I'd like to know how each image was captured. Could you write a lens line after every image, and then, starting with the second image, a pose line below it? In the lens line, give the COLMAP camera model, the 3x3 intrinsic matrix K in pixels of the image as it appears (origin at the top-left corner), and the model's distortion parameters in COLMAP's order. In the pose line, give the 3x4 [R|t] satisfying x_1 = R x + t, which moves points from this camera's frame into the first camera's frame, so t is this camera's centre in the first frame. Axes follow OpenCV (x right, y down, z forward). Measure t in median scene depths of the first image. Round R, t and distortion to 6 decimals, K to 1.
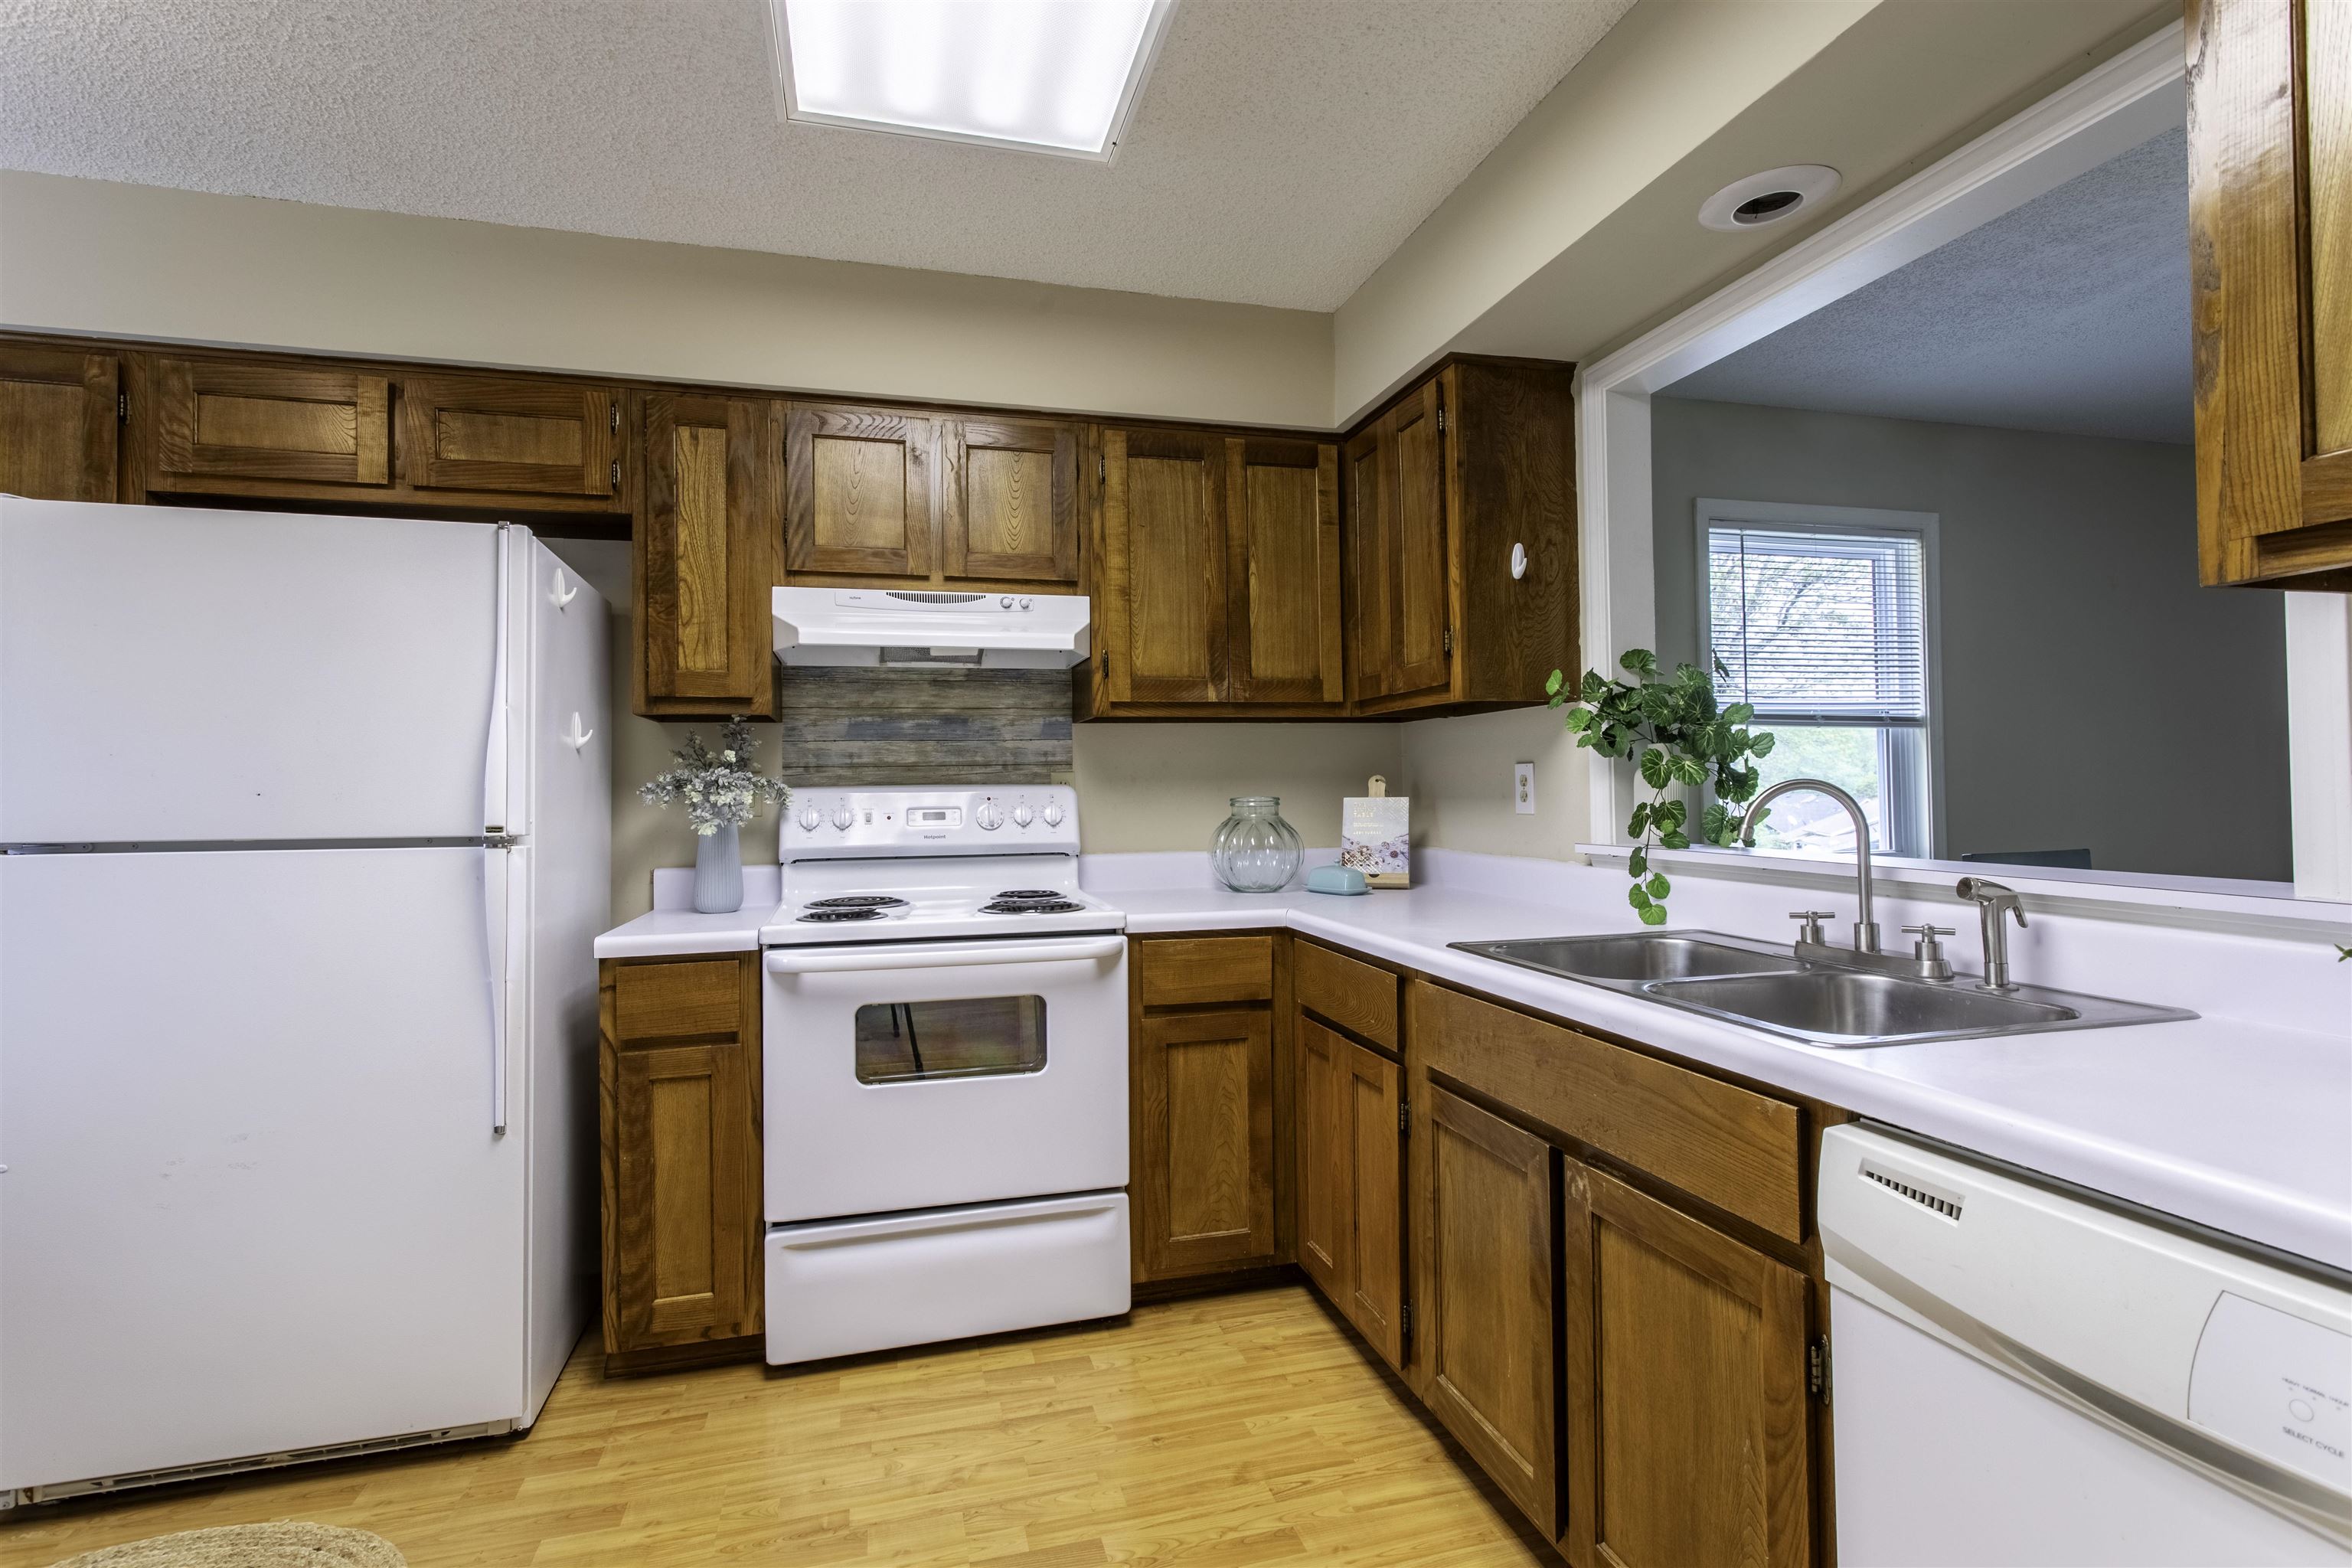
lens RADIAL K [[1130.8, 0, 1160.6], [0, 1130.8, 781.0], [0, 0, 1]] dist [0.002282, 0.000930]
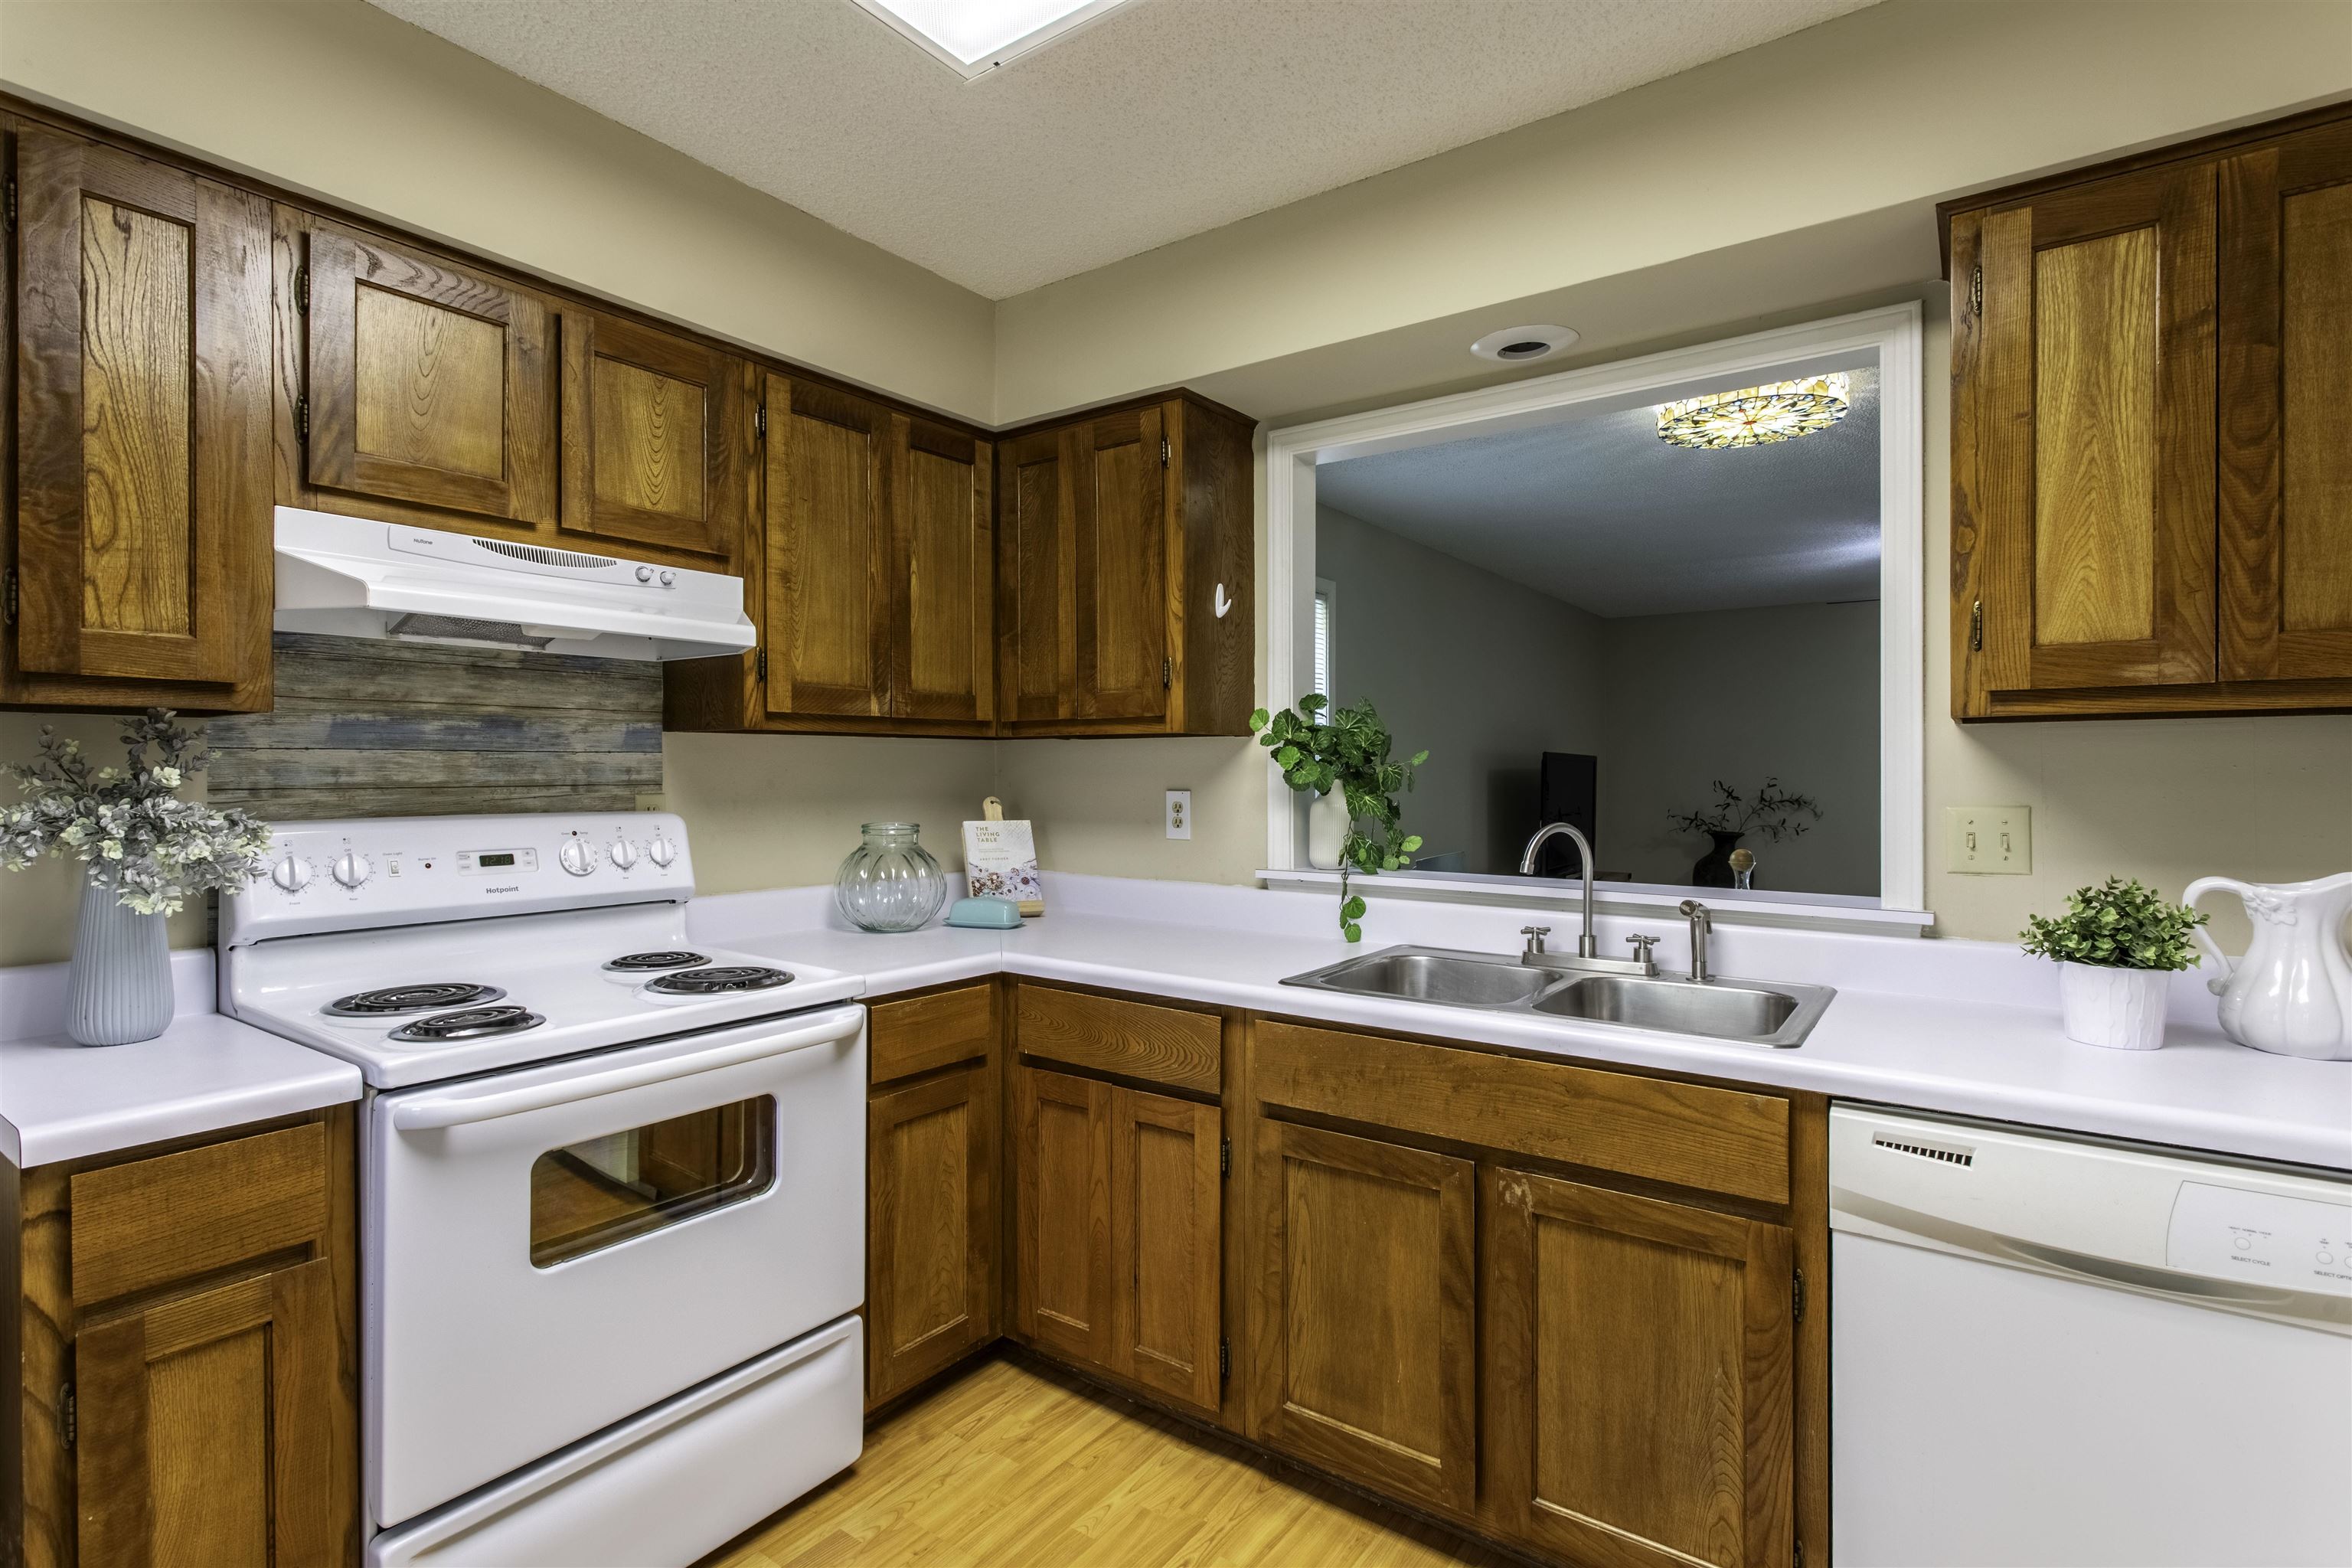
lens RADIAL K [[1130.8, 0, 1195.8], [0, 1130.8, 779.7], [0, 0, 1]] dist [0.002282, 0.000930]
pose [[0.769665, 0.009267, 0.638380, -0.373404], [-0.015137, 0.999878, 0.003735, -0.033593], [-0.638268, -0.012538, 0.769712, 0.210414]]
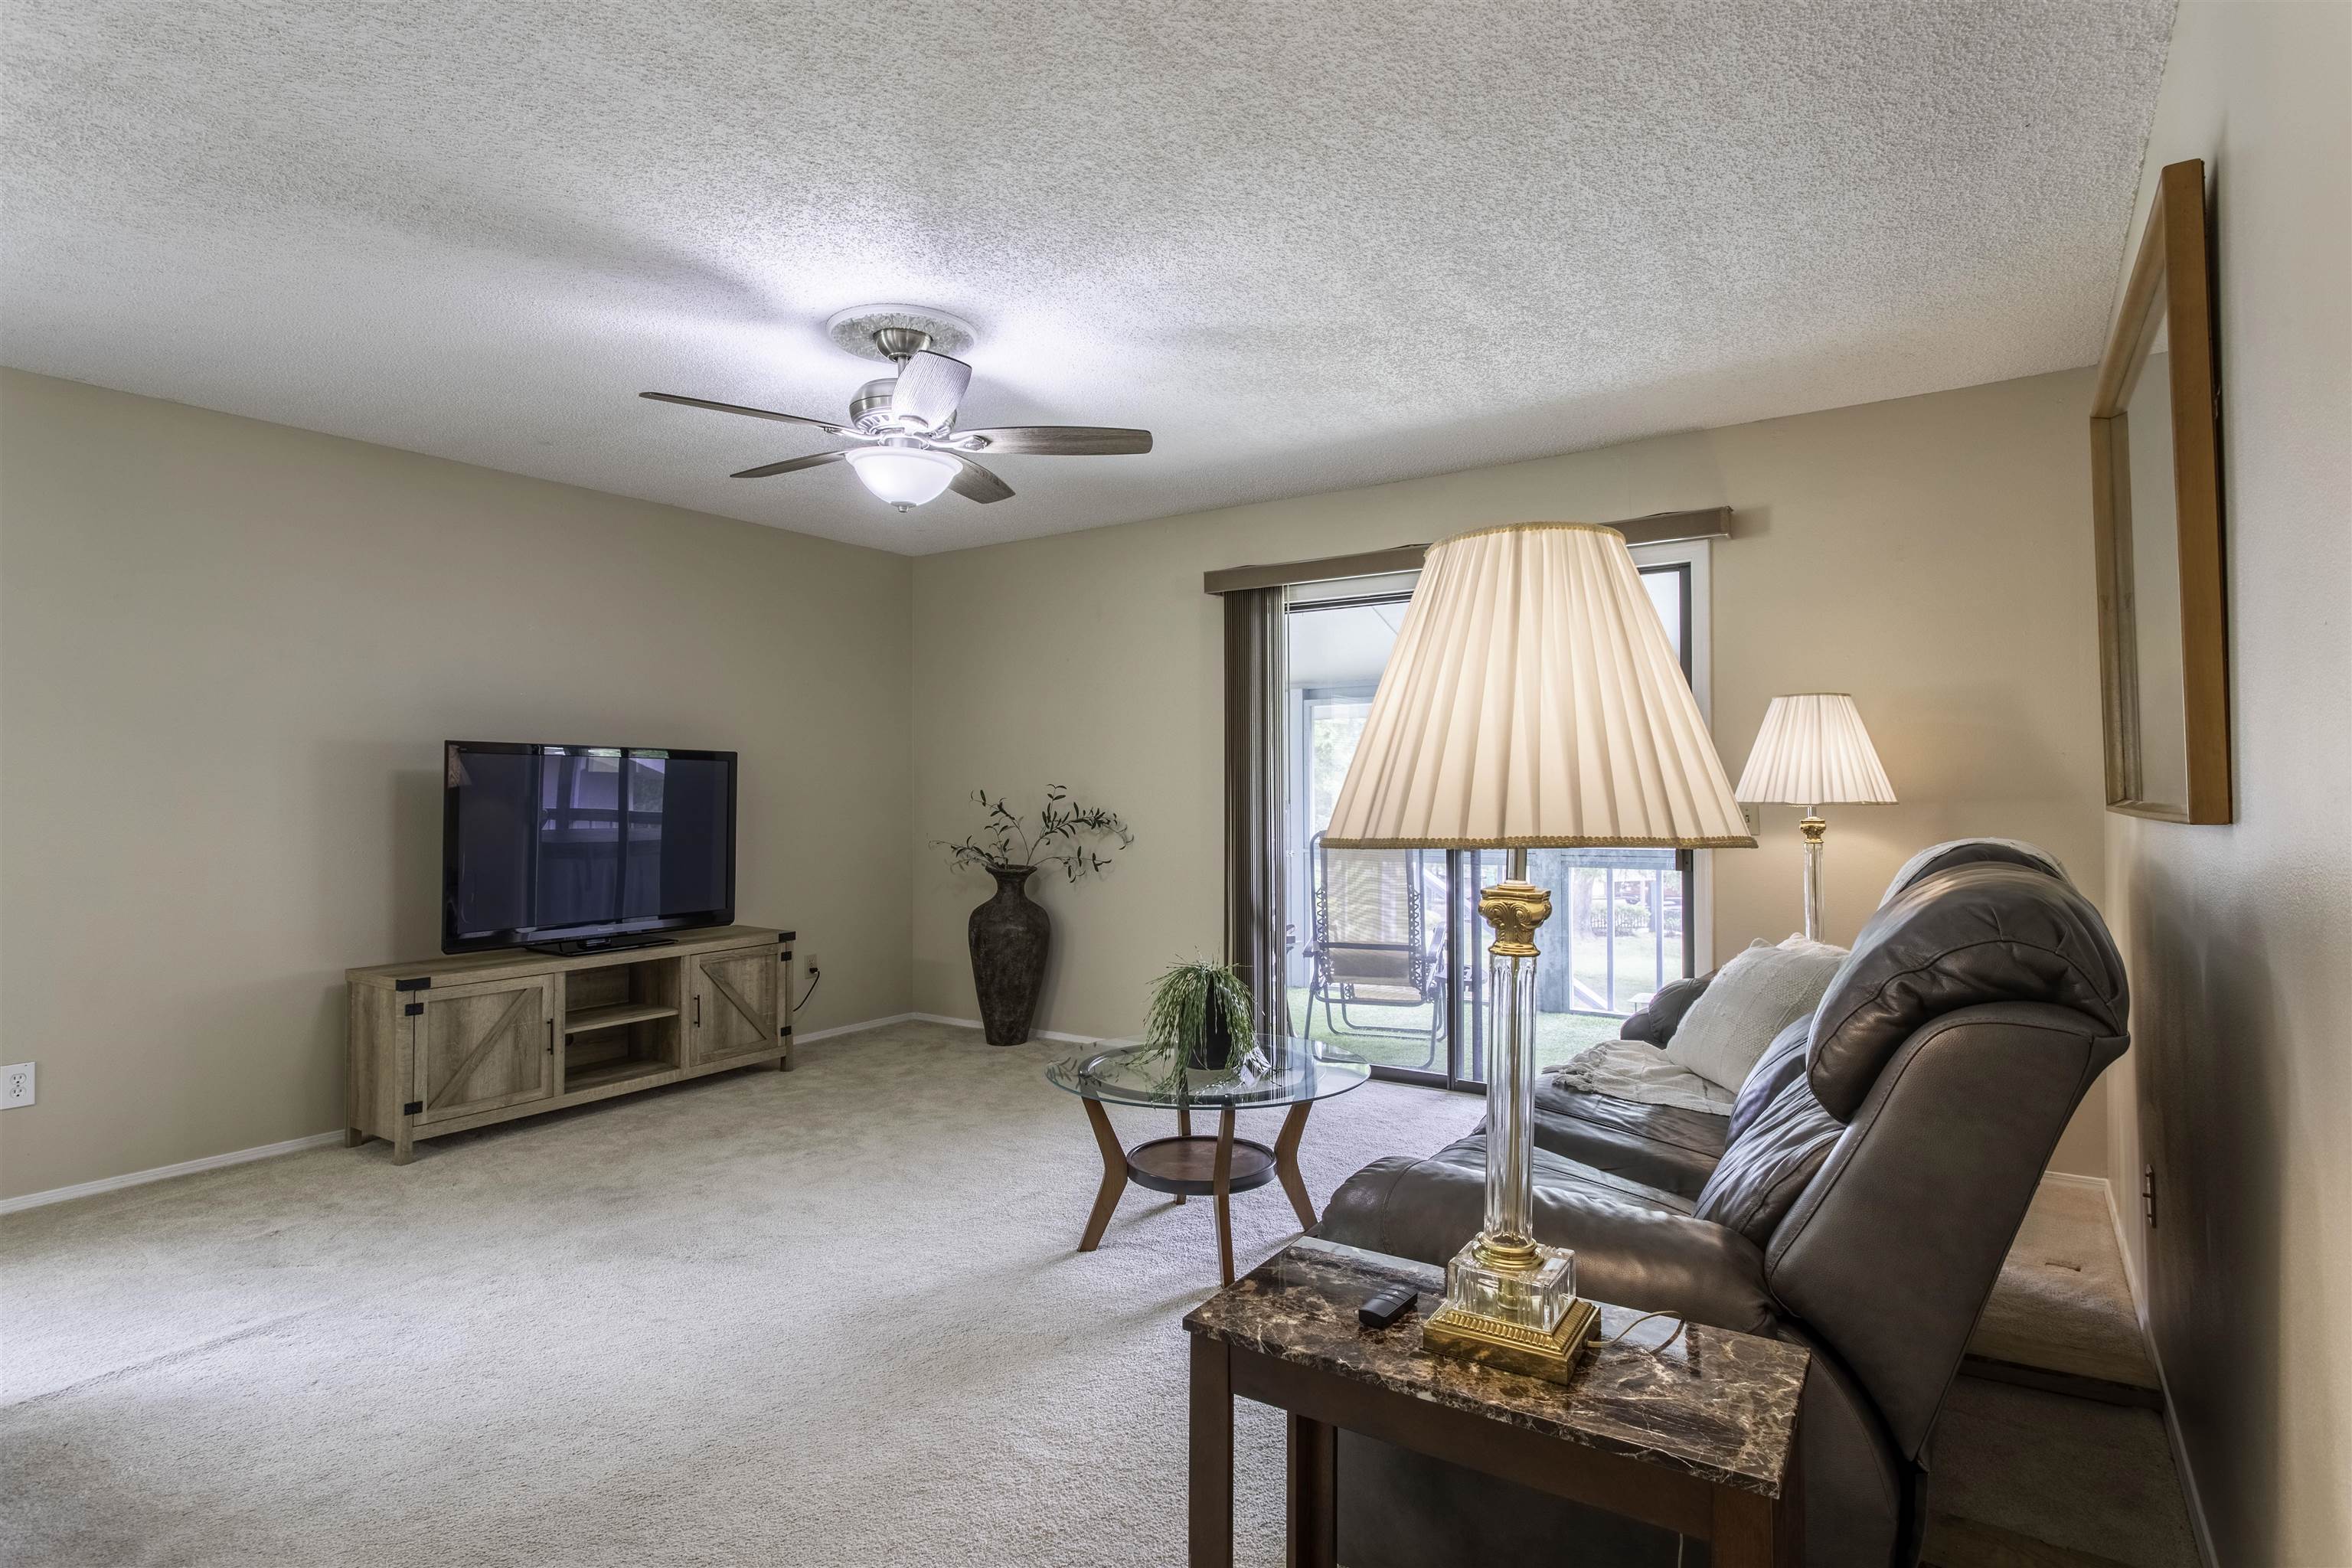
lens RADIAL K [[1232.8, 0, 1195.0], [0, 1232.8, 773.3], [0, 0, 1]] dist [-0.004845, 0.004342]
pose [[0.755270, 0.021184, 0.655072, 1.531341], [-0.011709, 0.999754, -0.018831, -0.032243], [-0.655310, 0.006552, 0.755332, -0.263088]]
